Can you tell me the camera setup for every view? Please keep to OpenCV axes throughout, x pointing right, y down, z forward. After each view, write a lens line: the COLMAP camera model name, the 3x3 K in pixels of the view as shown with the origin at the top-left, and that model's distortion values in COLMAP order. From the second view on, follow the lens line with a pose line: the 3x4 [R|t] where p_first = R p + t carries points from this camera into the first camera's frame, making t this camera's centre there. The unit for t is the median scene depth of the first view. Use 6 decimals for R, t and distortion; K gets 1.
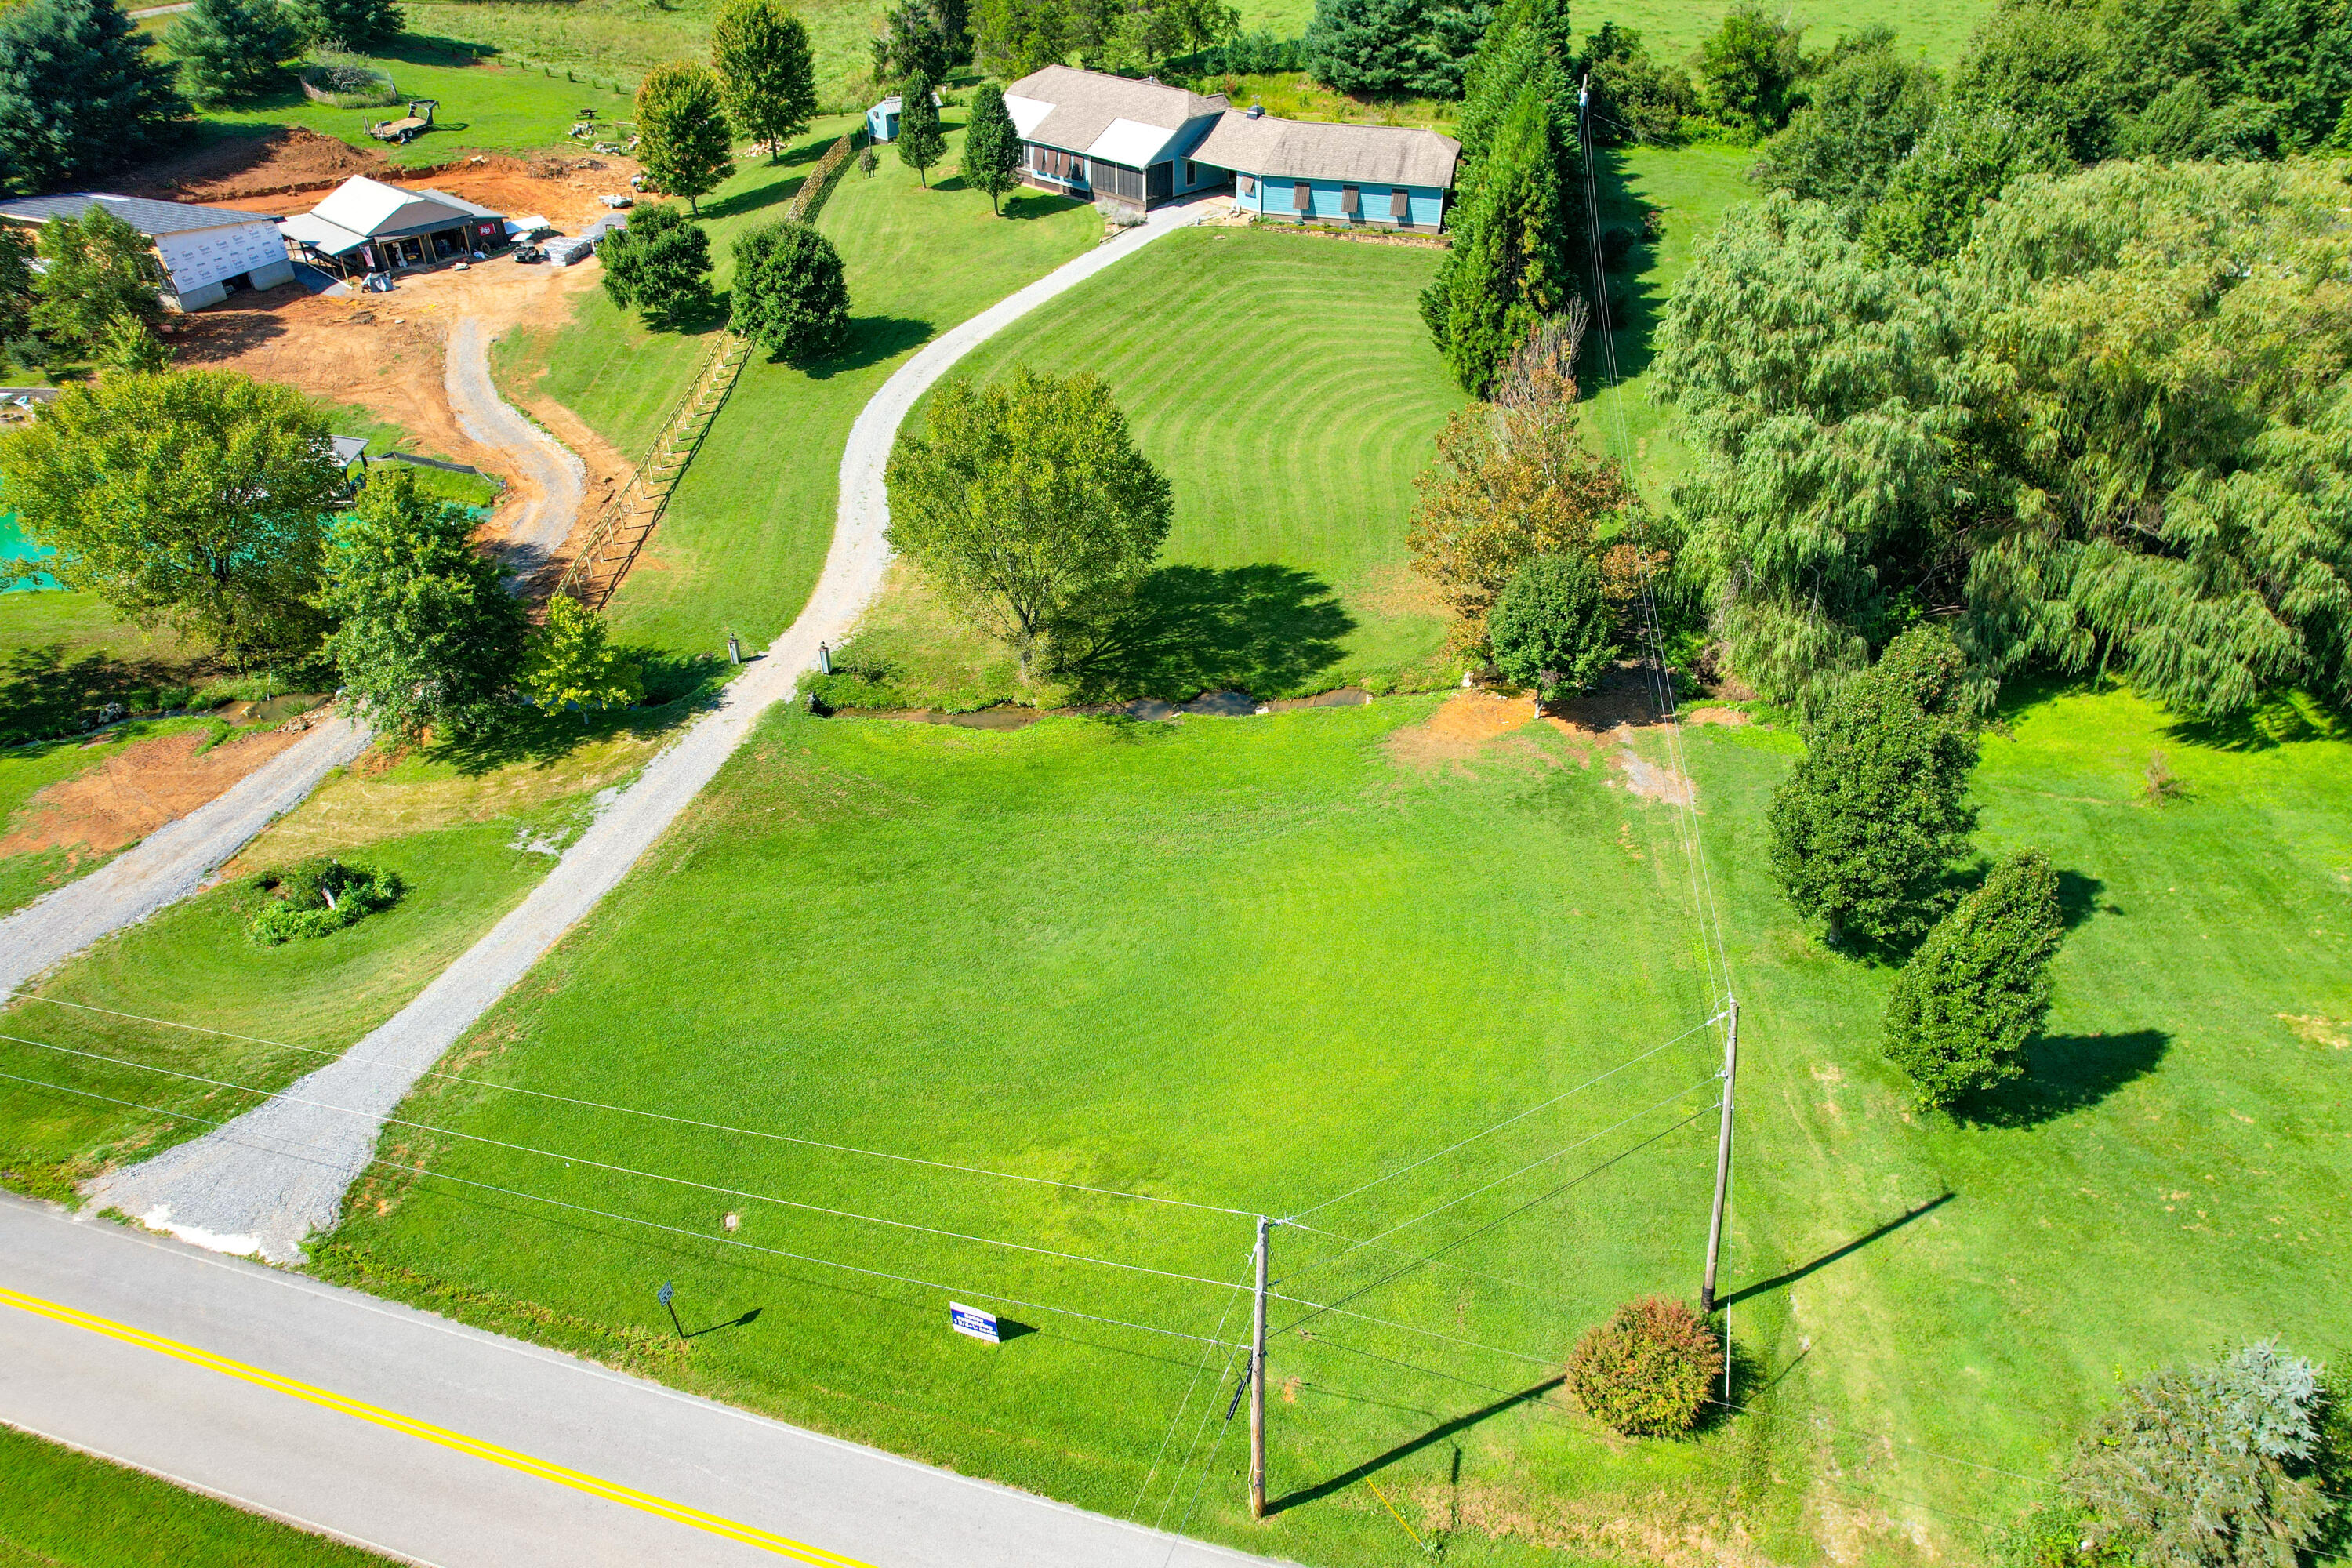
lens RADIAL K [[1505.2, 0, 1178.9], [0, 1505.2, 806.4], [0, 0, 1]] dist [-0.082046, 0.073264]
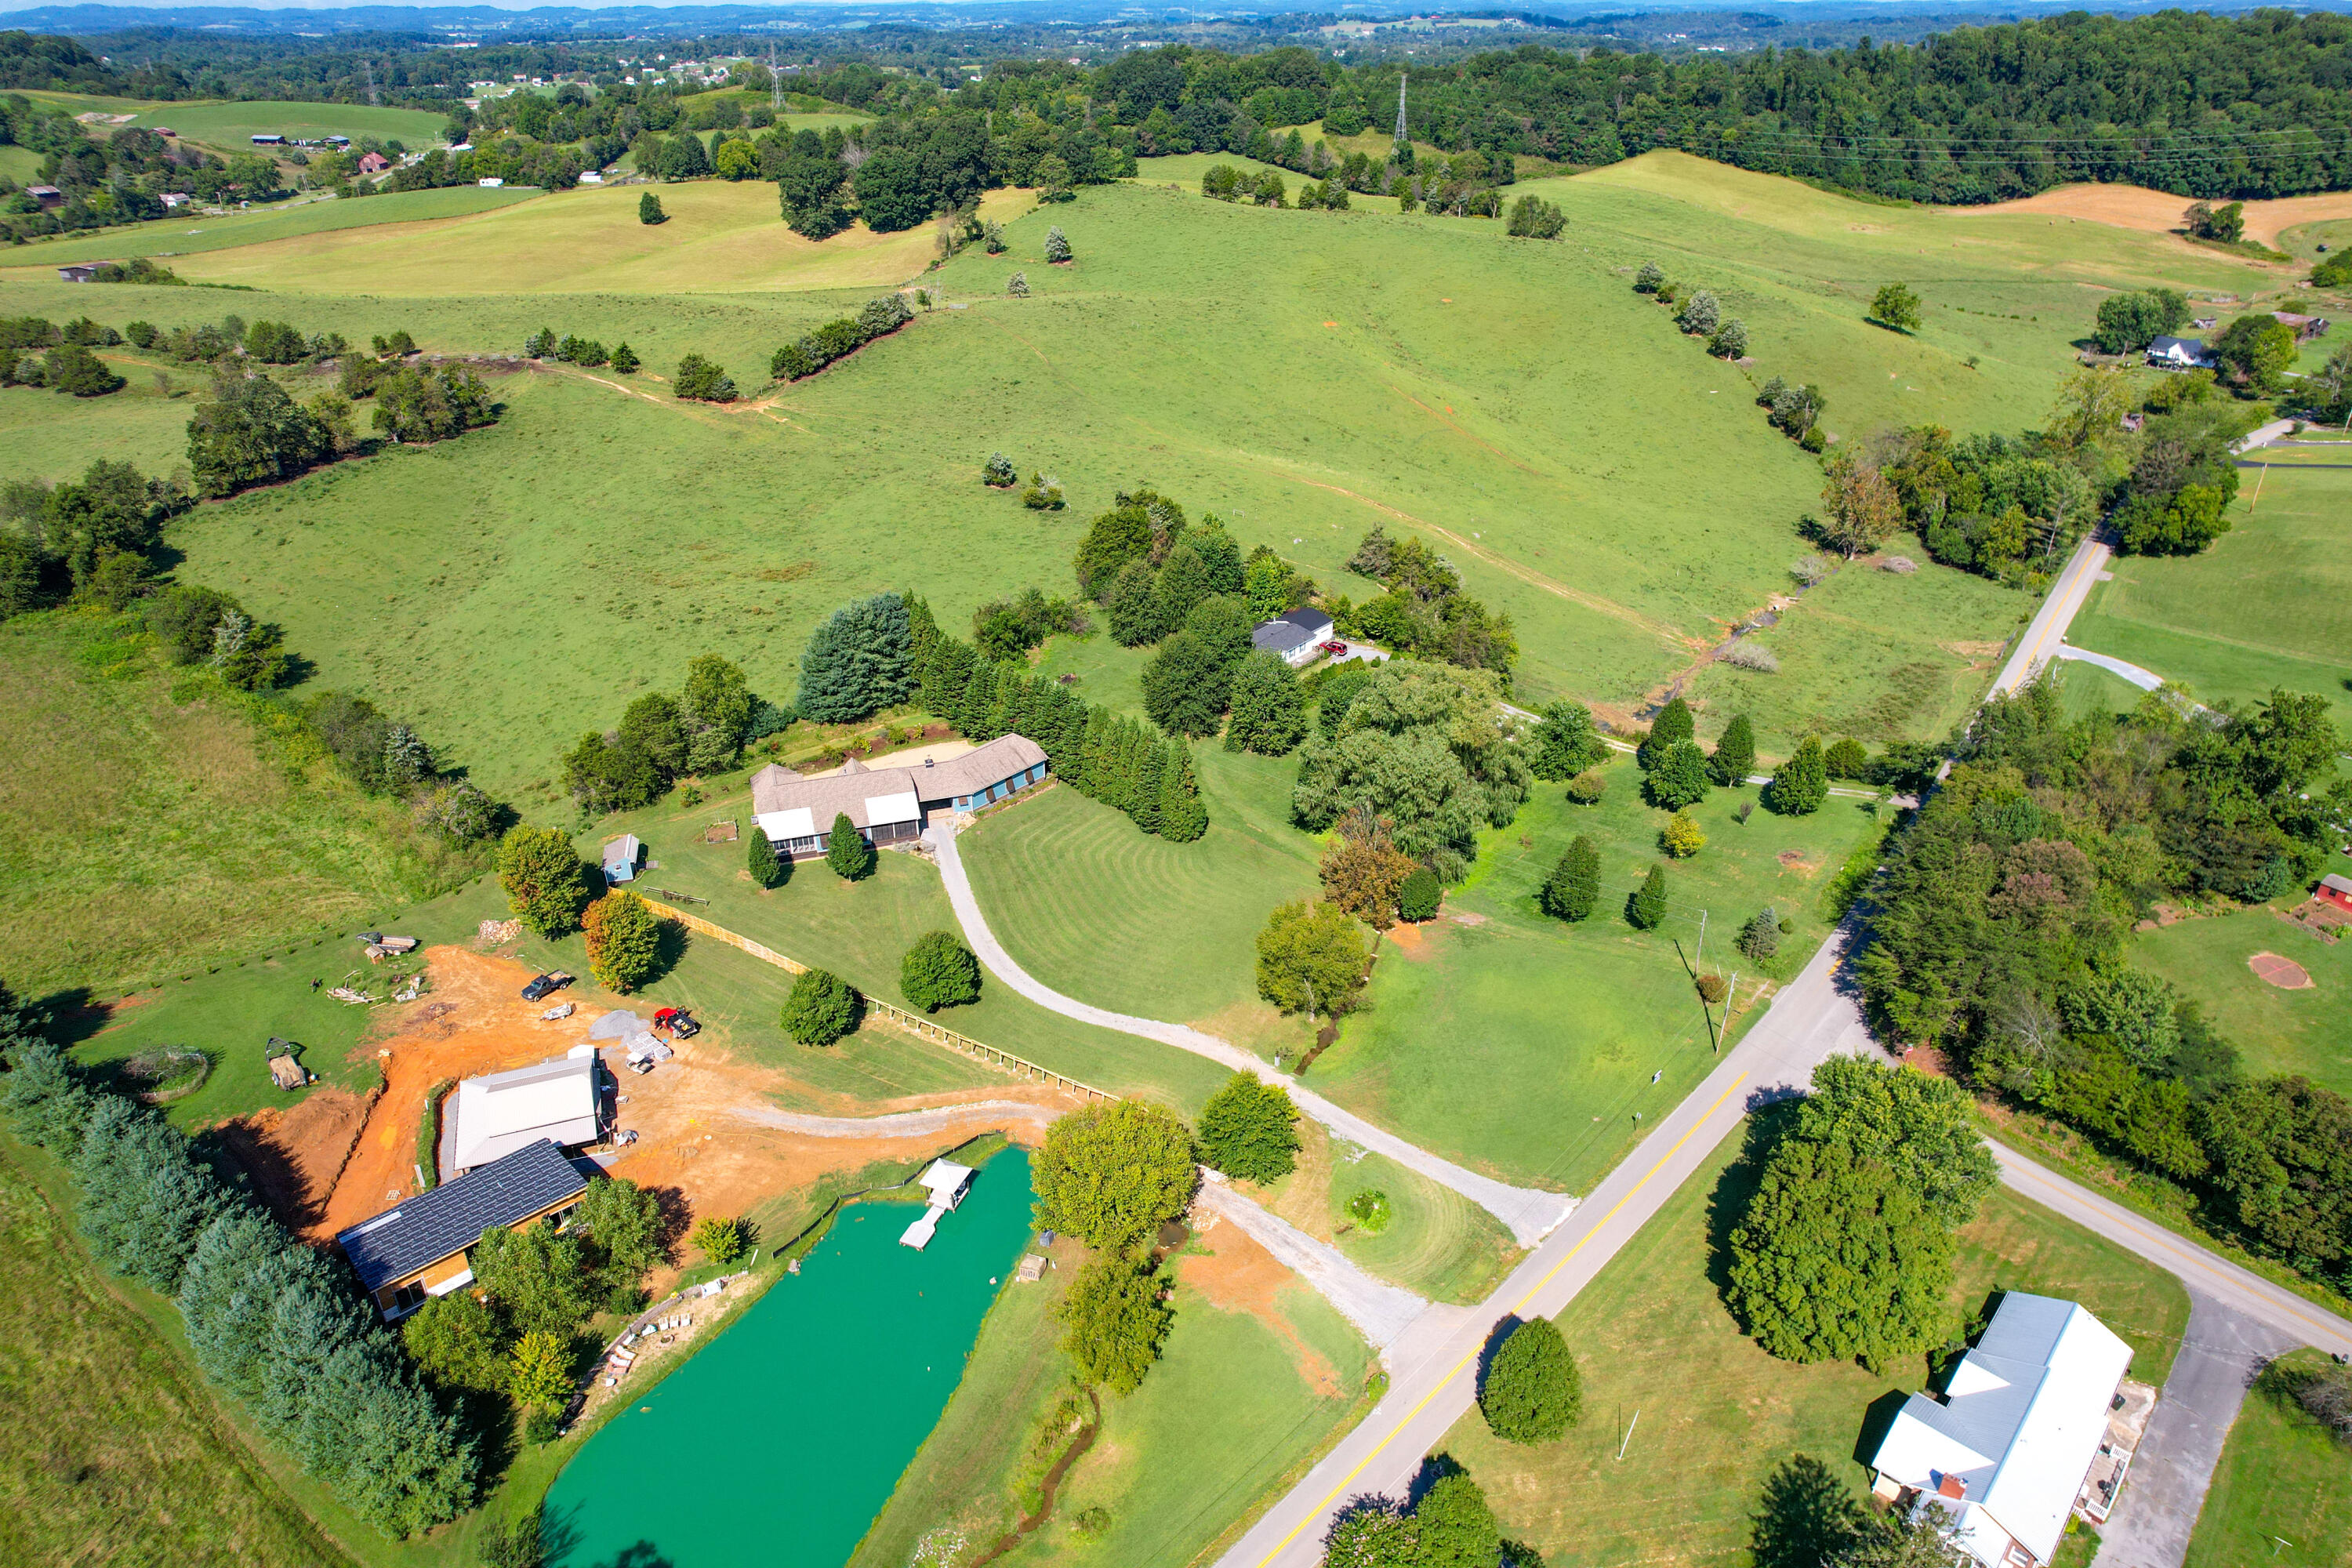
lens RADIAL K [[1505.2, 0, 1177.6], [0, 1505.2, 796.6], [0, 0, 1]] dist [-0.082046, 0.073264]
pose [[0.459944, -0.424249, 0.780041, -1.958889], [0.527611, 0.837156, 0.144212, -0.863387], [-0.714198, 0.345228, 0.608884, -0.449988]]
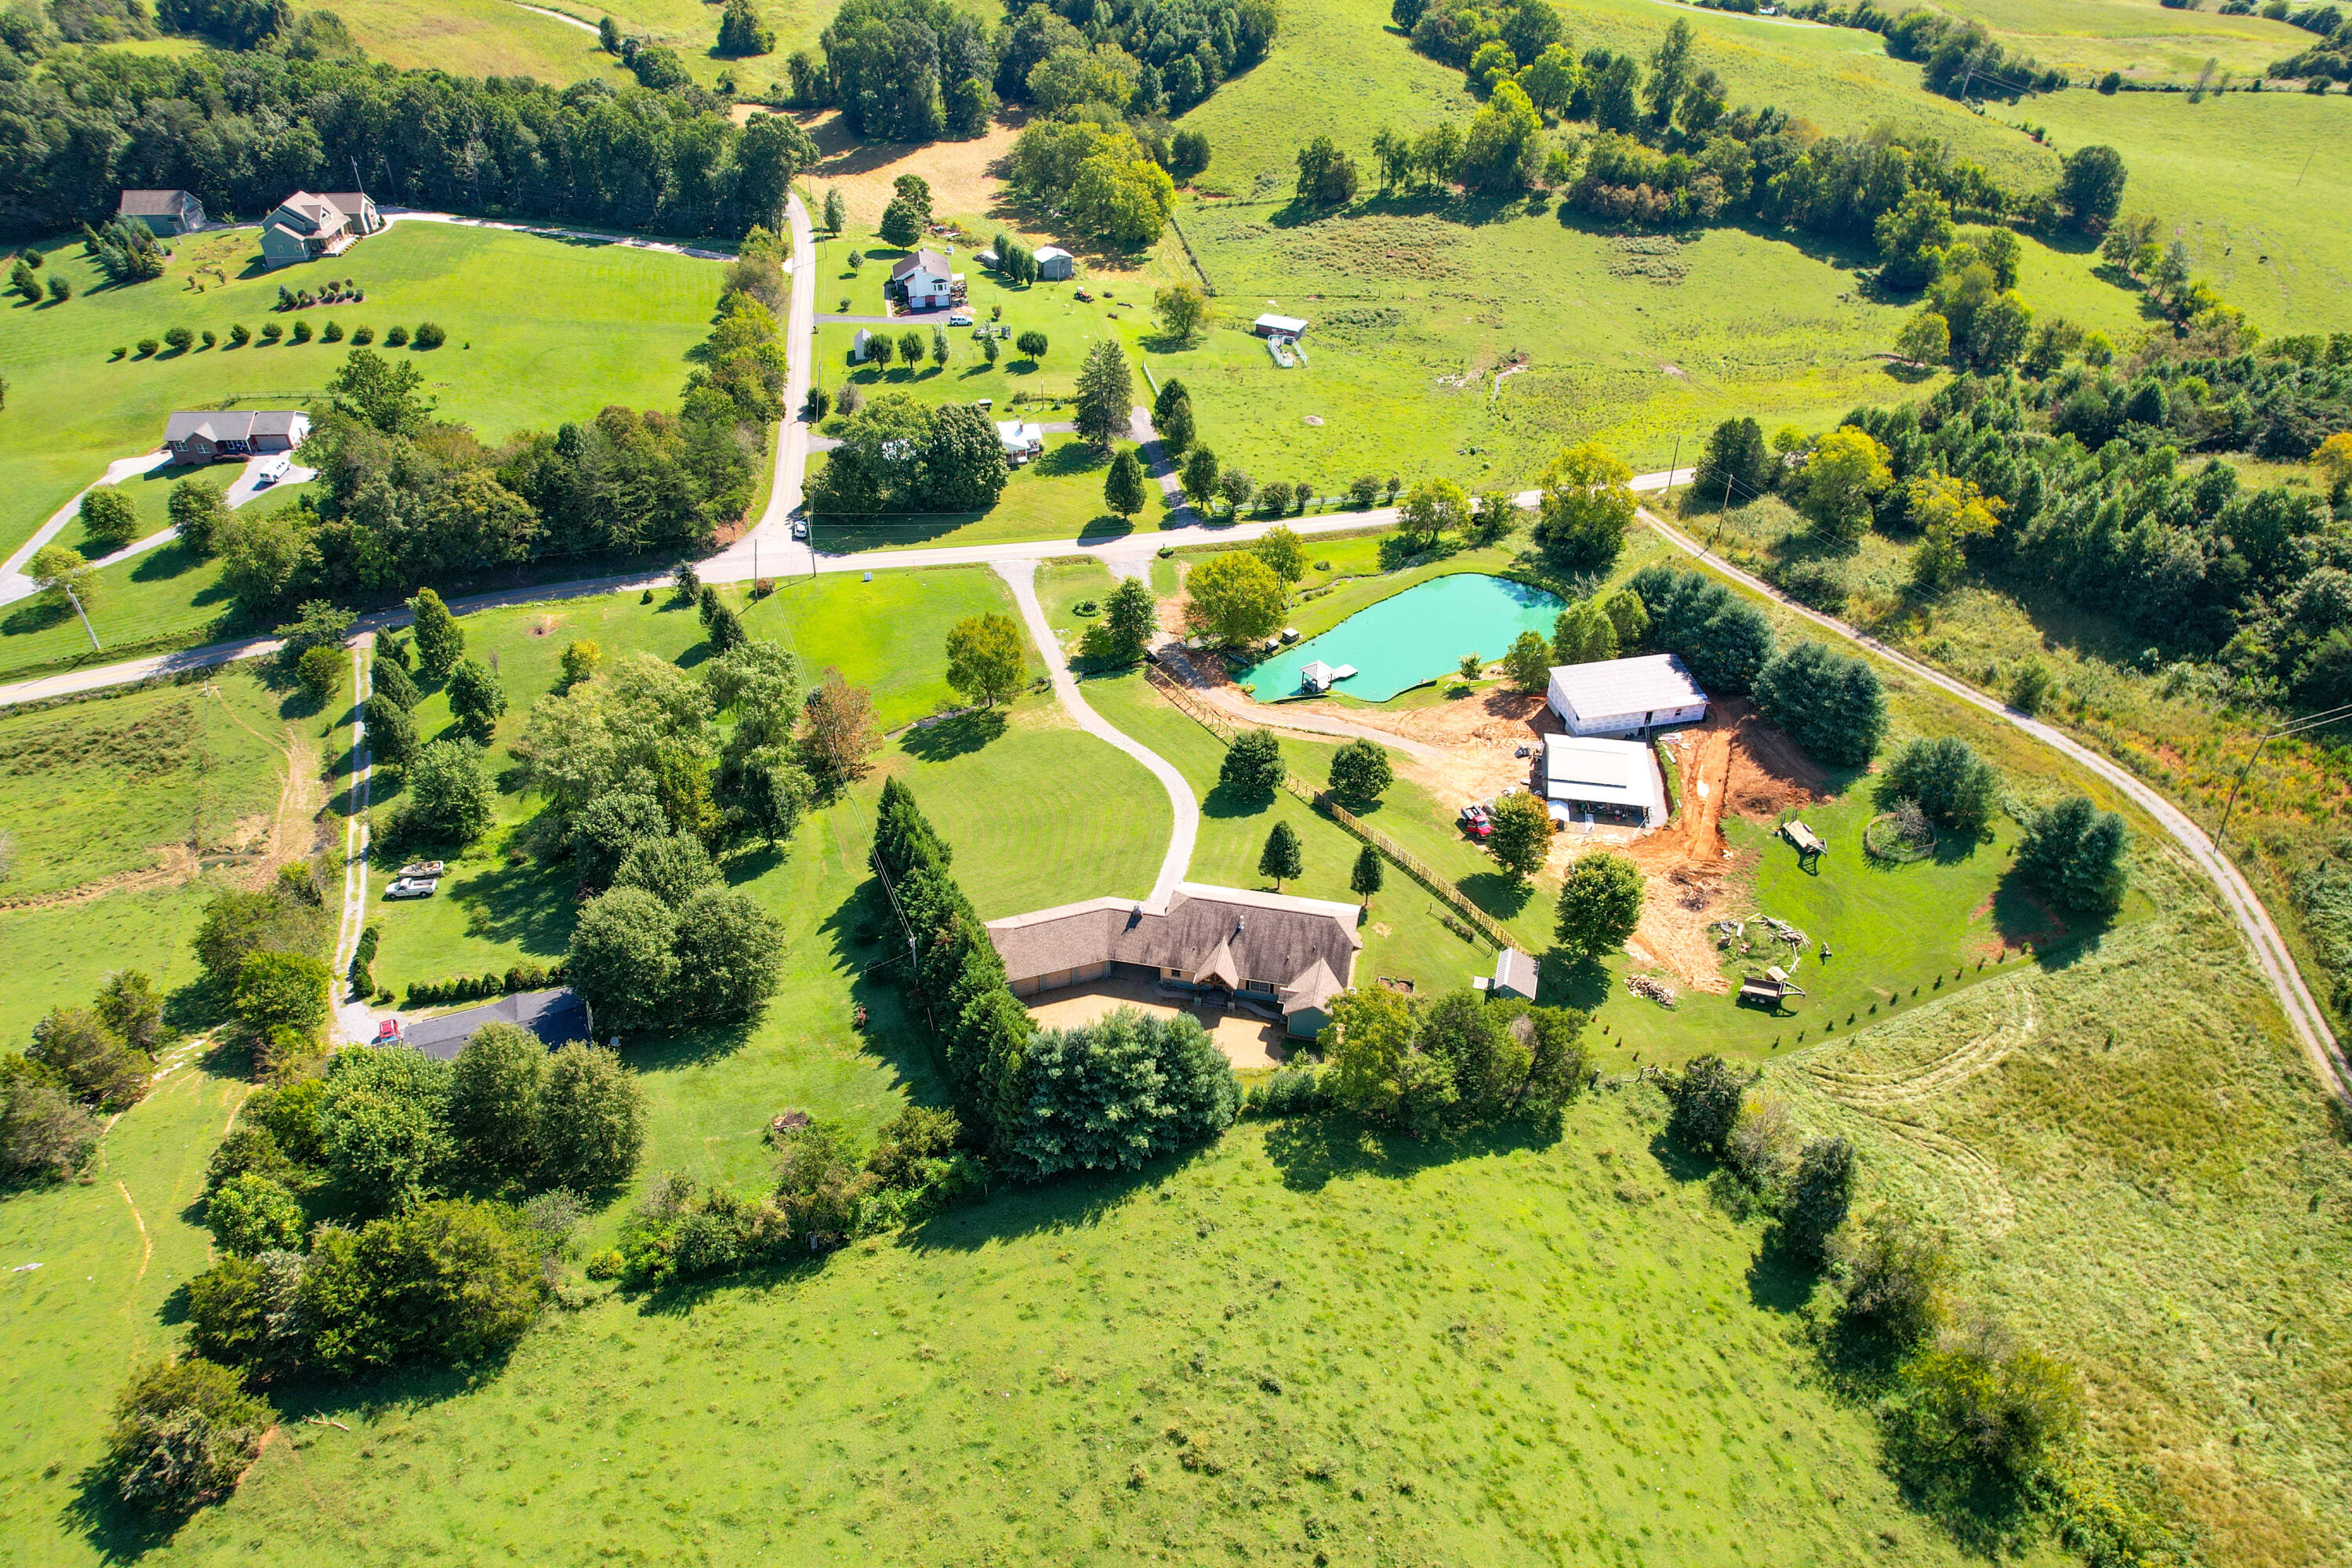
lens RADIAL K [[1505.2, 0, 1175.6], [0, 1505.2, 794.4], [0, 0, 1]] dist [-0.082046, 0.073264]
pose [[-0.840546, 0.321119, -0.436308, 0.976433], [-0.324453, 0.346565, 0.880127, -2.845693], [0.433835, 0.881348, -0.187116, 1.906007]]
